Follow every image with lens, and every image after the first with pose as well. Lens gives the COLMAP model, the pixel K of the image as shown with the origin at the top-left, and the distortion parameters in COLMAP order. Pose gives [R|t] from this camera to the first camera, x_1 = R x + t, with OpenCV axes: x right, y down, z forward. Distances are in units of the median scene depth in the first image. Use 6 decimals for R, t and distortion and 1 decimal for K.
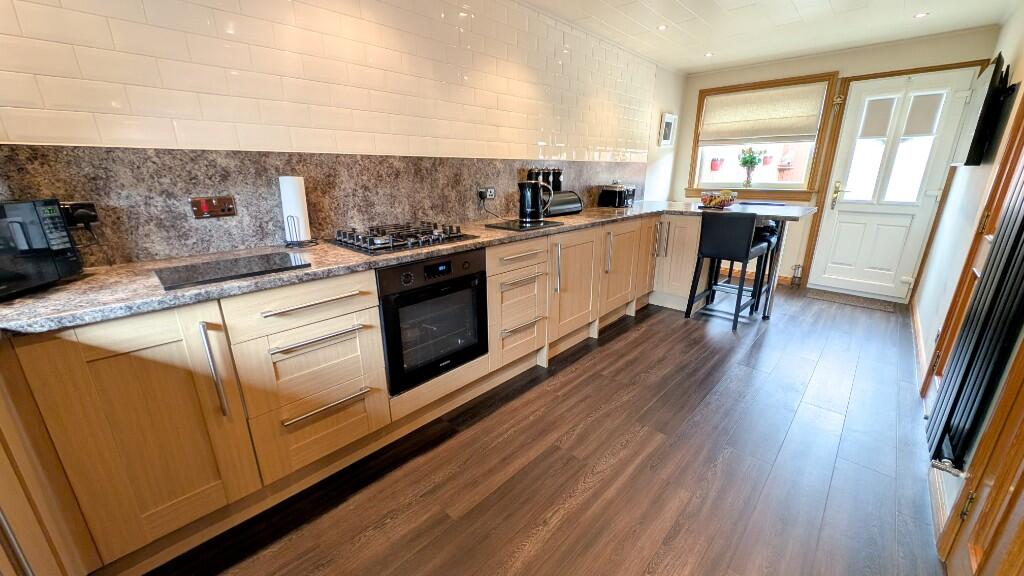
lens RADIAL K [[381.0, 0, 515.1], [0, 381.0, 288.5], [0, 0, 1]] dist [0.000516, -0.004403]
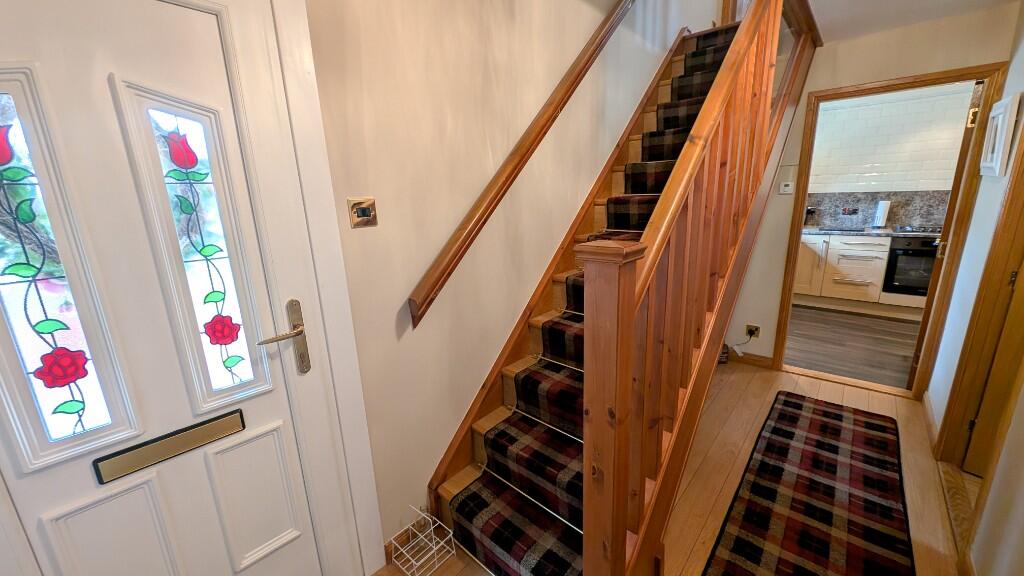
lens RADIAL K [[381.0, 0, 515.1], [0, 381.0, 288.5], [0, 0, 1]] dist [0.000516, -0.004403]
pose [[0.018238, 0.238281, -0.971025, 2.214006], [-0.257424, 0.939564, 0.225726, 0.361491], [0.966126, 0.245849, 0.078475, -1.629900]]
